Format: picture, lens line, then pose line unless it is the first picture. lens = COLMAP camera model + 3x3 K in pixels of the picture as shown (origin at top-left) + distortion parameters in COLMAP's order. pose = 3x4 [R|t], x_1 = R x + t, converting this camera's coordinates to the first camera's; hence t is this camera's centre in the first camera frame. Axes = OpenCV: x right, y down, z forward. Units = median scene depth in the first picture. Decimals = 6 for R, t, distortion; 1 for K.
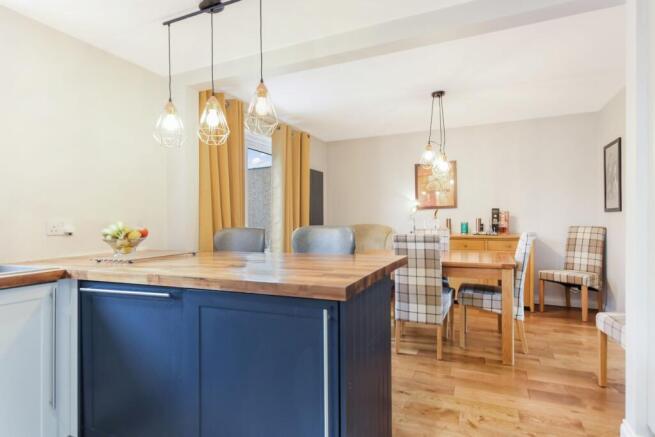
lens RADIAL K [[350.2, 0, 327.4], [0, 350.2, 219.4], [0, 0, 1]] dist [0.005667, 0.002330]
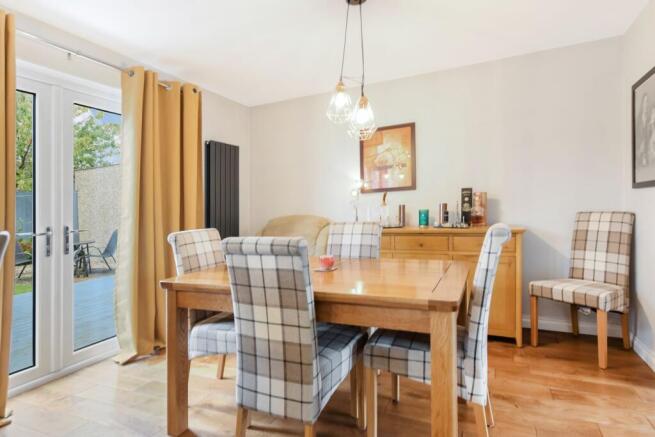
lens RADIAL K [[350.2, 0, 328.4], [0, 350.2, 219.5], [0, 0, 1]] dist [0.005667, 0.002330]
pose [[0.999625, -0.024058, -0.013047, 0.243012], [0.024446, 0.999236, 0.030481, 0.002409], [0.012303, -0.030788, 0.999450, 0.352593]]
